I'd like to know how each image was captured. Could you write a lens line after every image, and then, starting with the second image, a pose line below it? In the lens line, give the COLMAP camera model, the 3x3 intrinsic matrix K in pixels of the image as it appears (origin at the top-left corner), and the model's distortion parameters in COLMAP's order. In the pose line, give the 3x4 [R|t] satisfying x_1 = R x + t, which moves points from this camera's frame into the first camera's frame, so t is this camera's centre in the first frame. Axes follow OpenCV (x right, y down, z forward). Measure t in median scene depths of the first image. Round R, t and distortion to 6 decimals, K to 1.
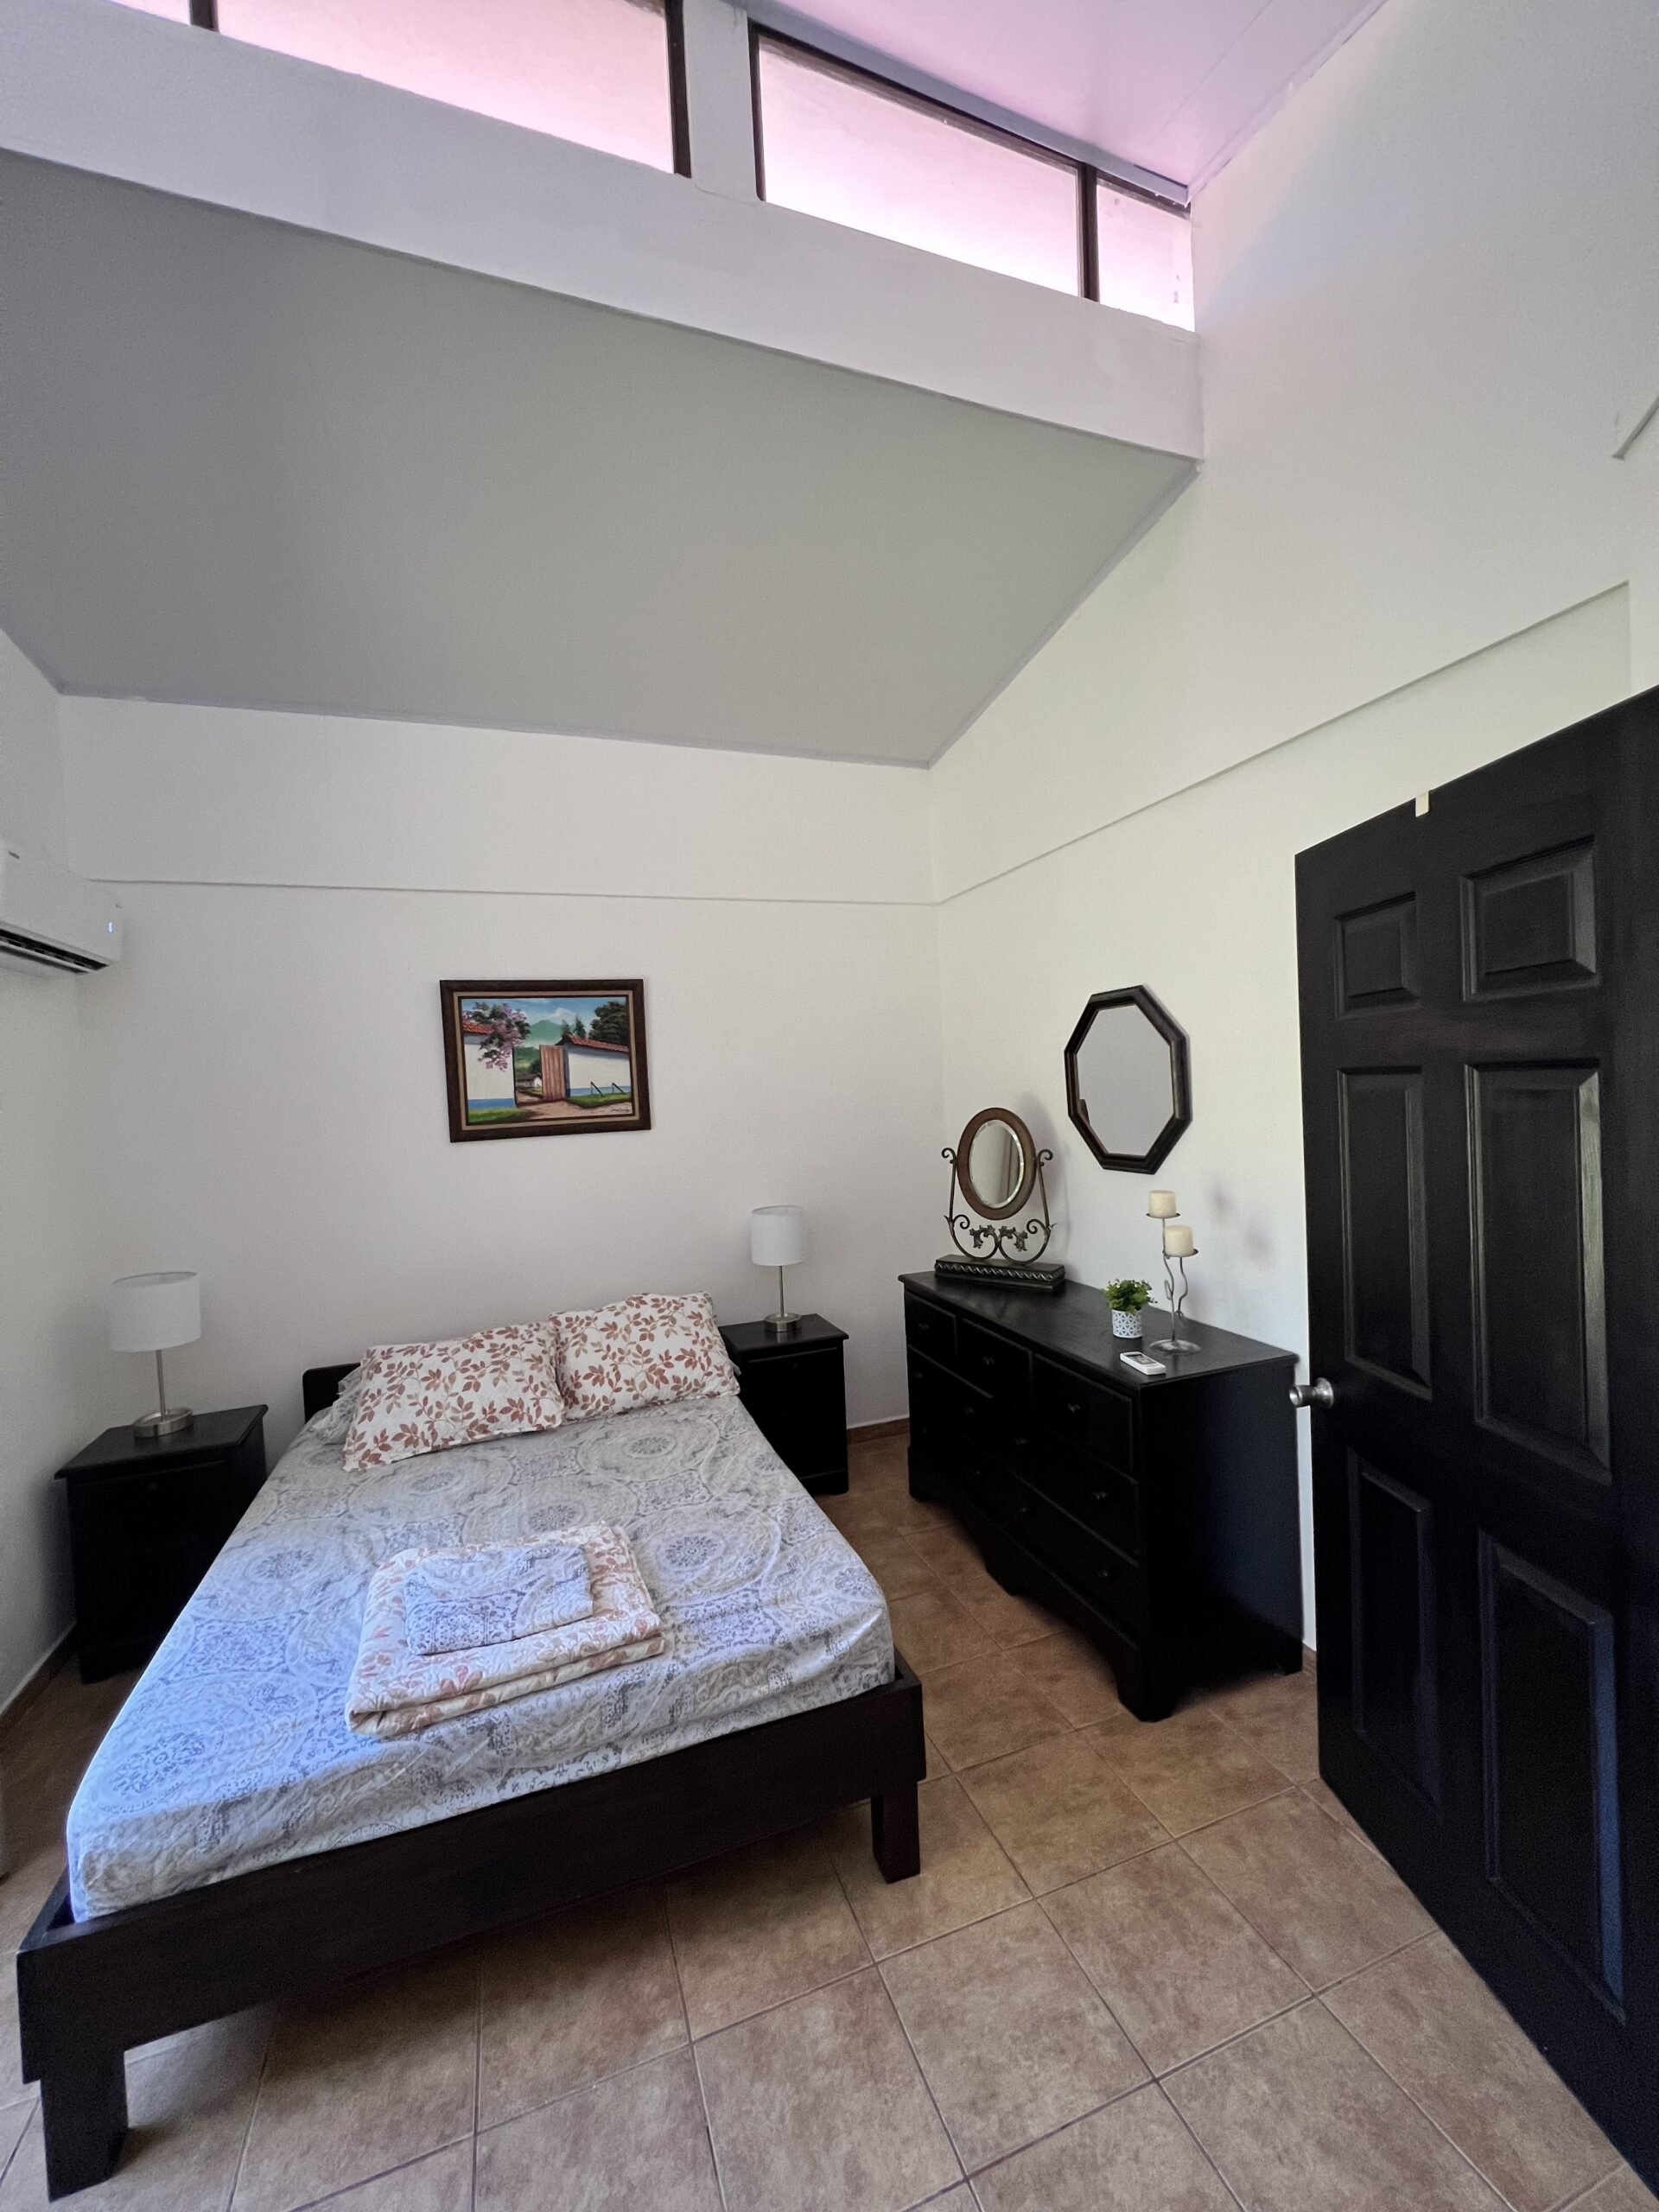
lens RADIAL K [[886.7, 0, 828.0], [0, 886.7, 1107.8], [0, 0, 1]] dist [0.000176, 0.000044]
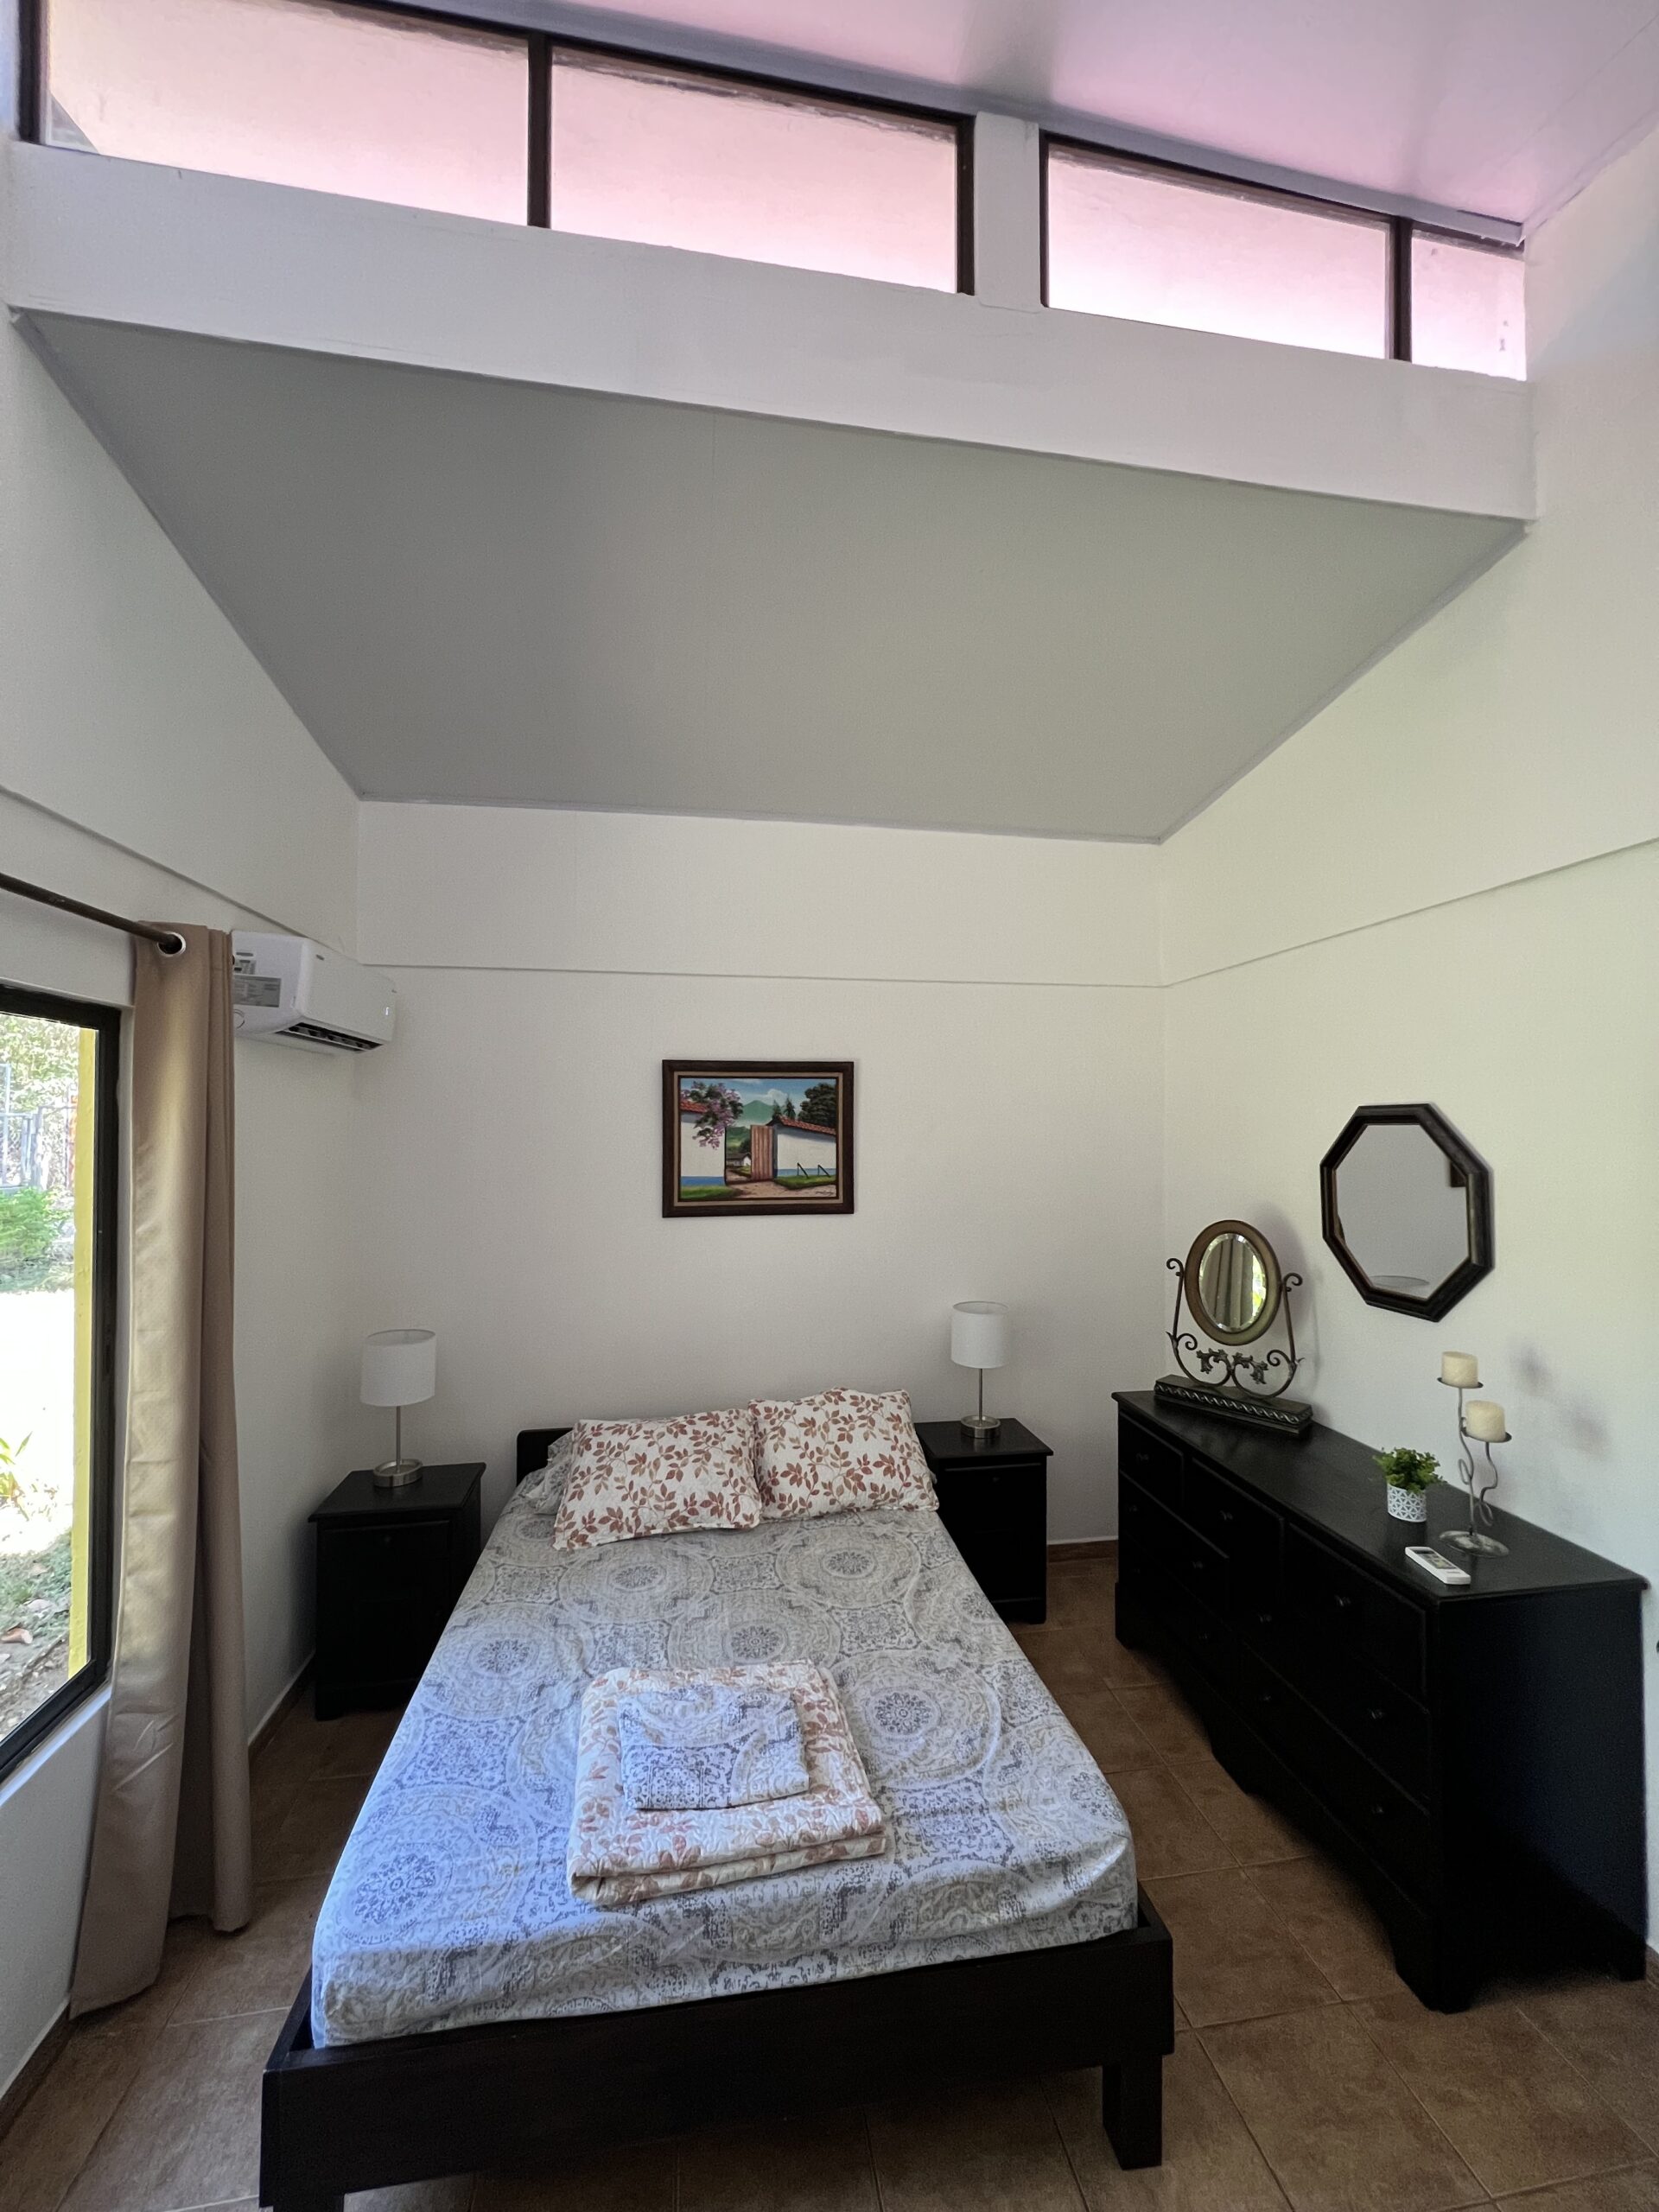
lens RADIAL K [[886.7, 0, 826.3], [0, 886.7, 1106.6], [0, 0, 1]] dist [0.000176, 0.000044]
pose [[0.980899, 0.043783, -0.189526, -0.074783], [-0.051915, 0.997922, -0.038154, -0.085179], [0.187462, 0.047265, 0.981134, 0.037122]]
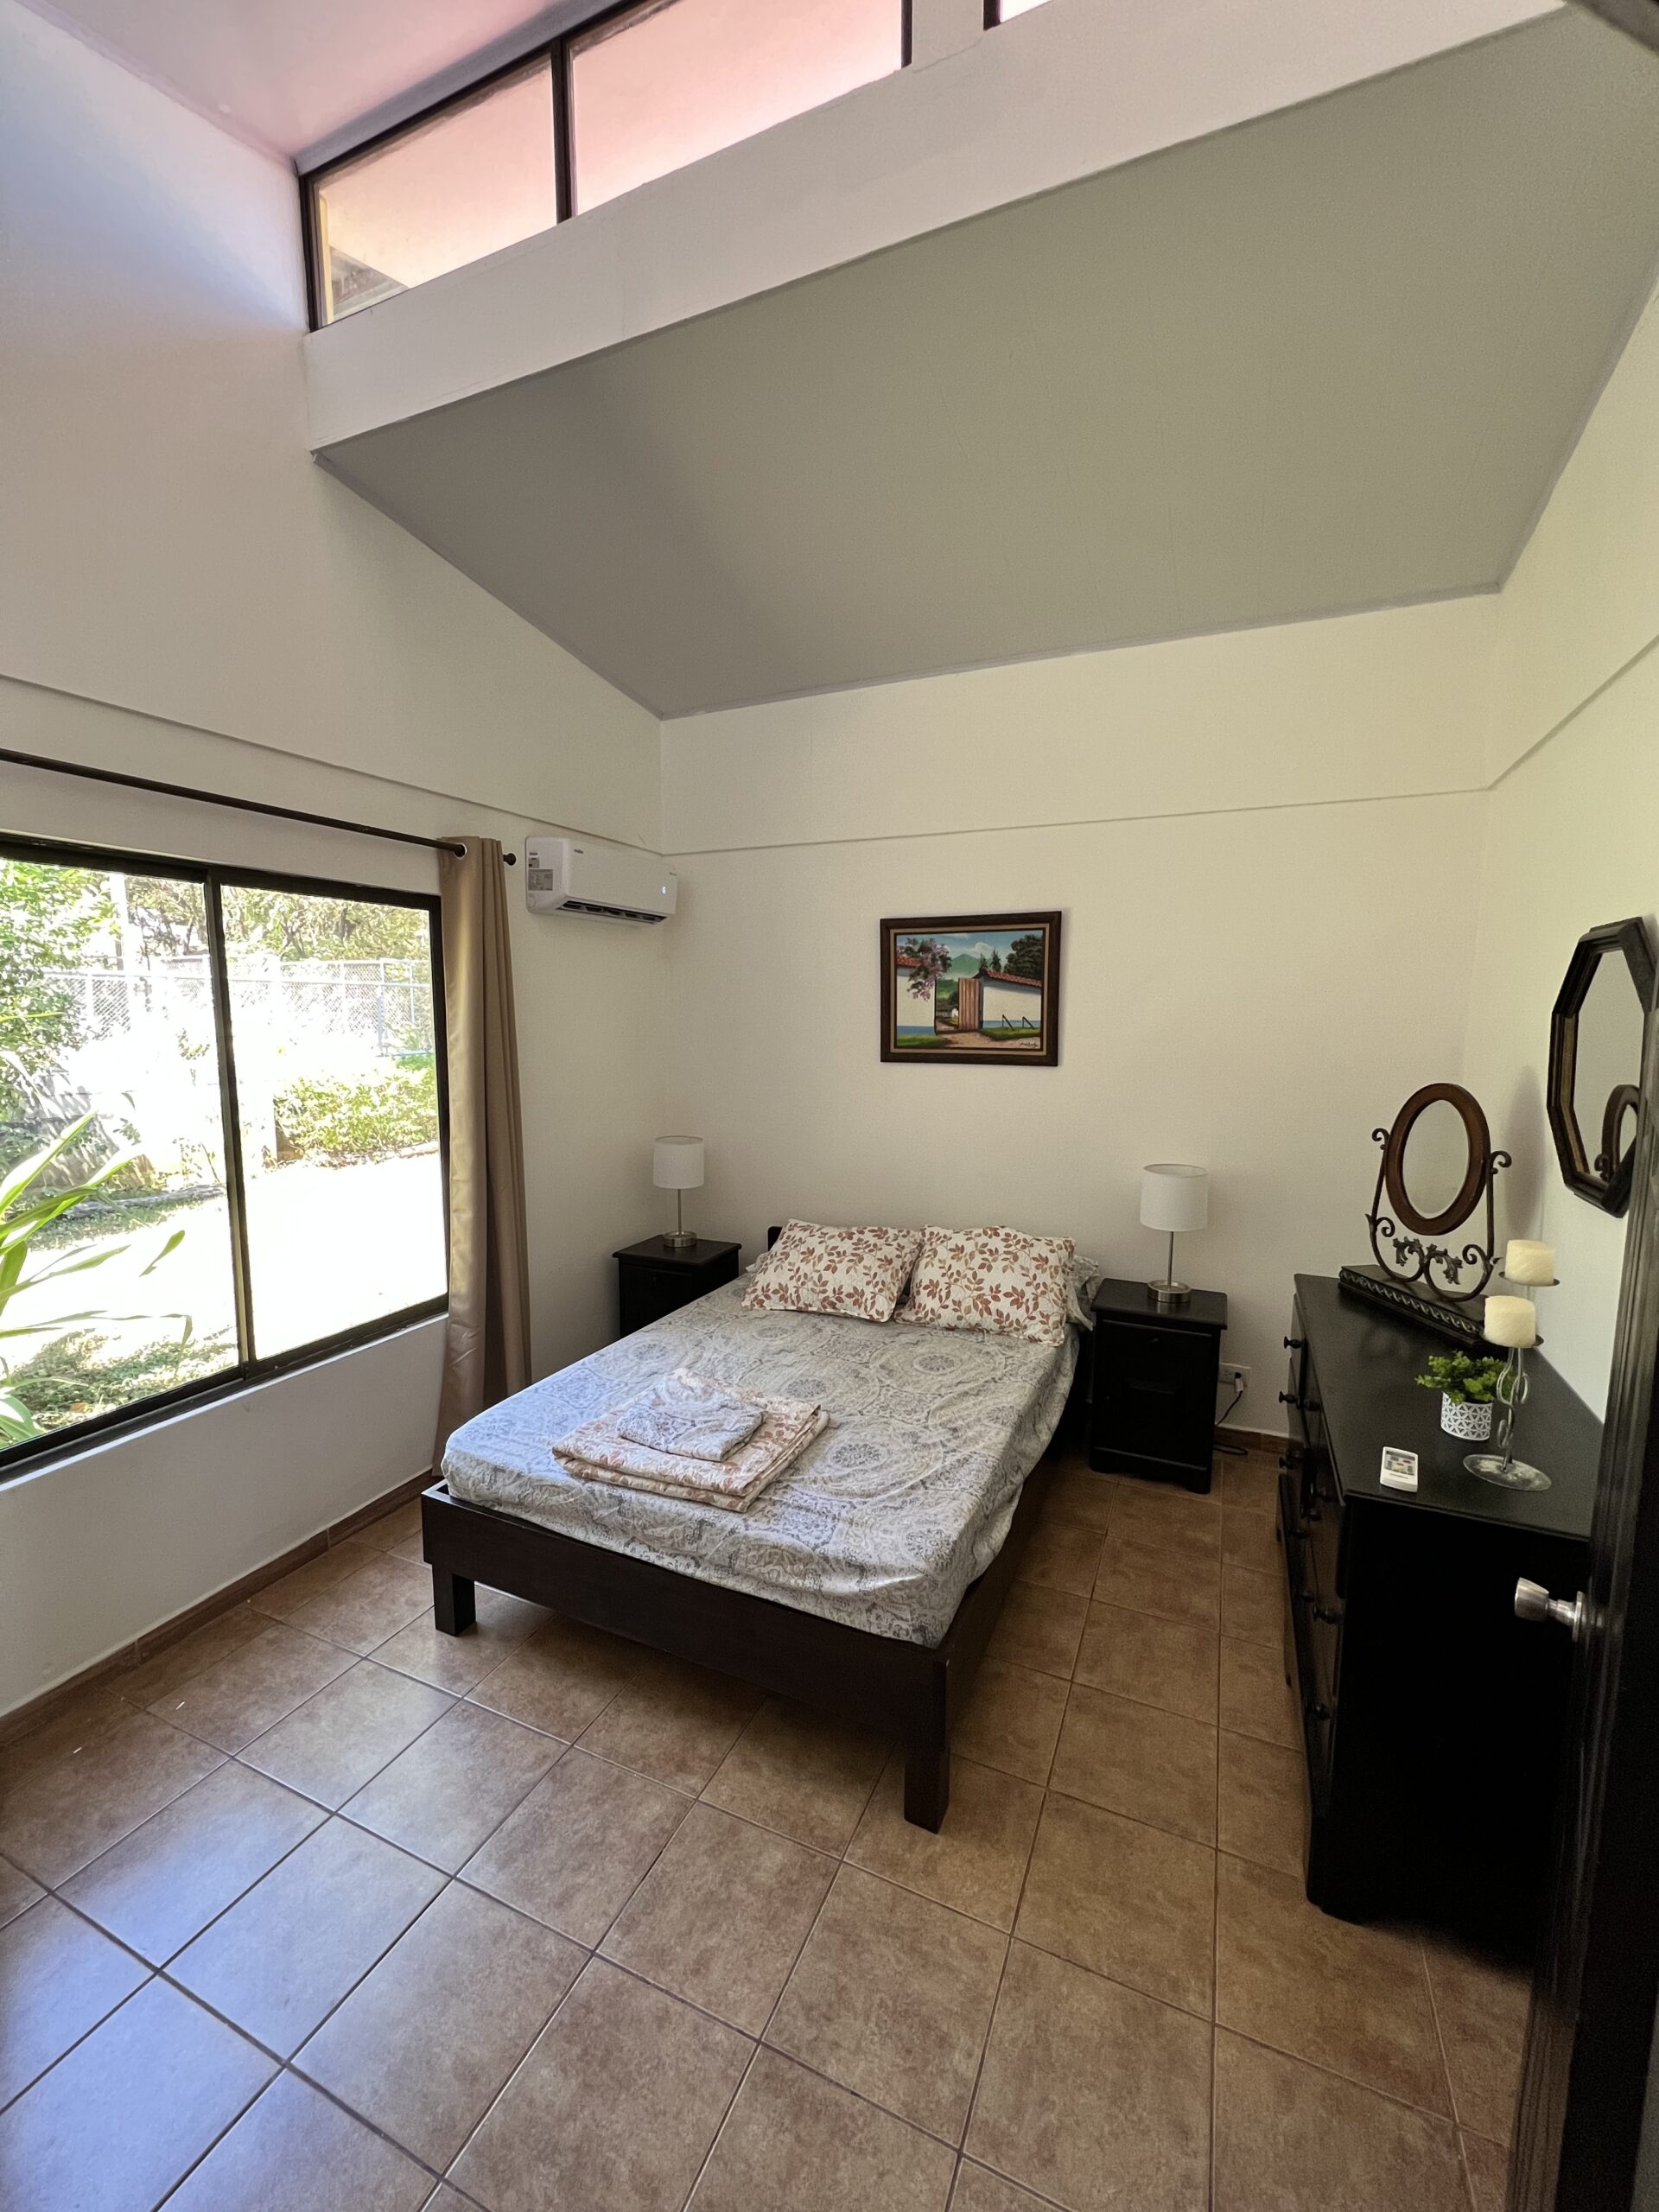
lens RADIAL K [[891.3, 0, 827.2], [0, 891.3, 1108.5], [0, 0, 1]] dist [-0.002358, 0.001231]
pose [[0.712616, 0.129084, -0.689577, 0.474112], [-0.055791, 0.990241, 0.127712, -0.063895], [0.699333, -0.052537, 0.712863, 0.178403]]
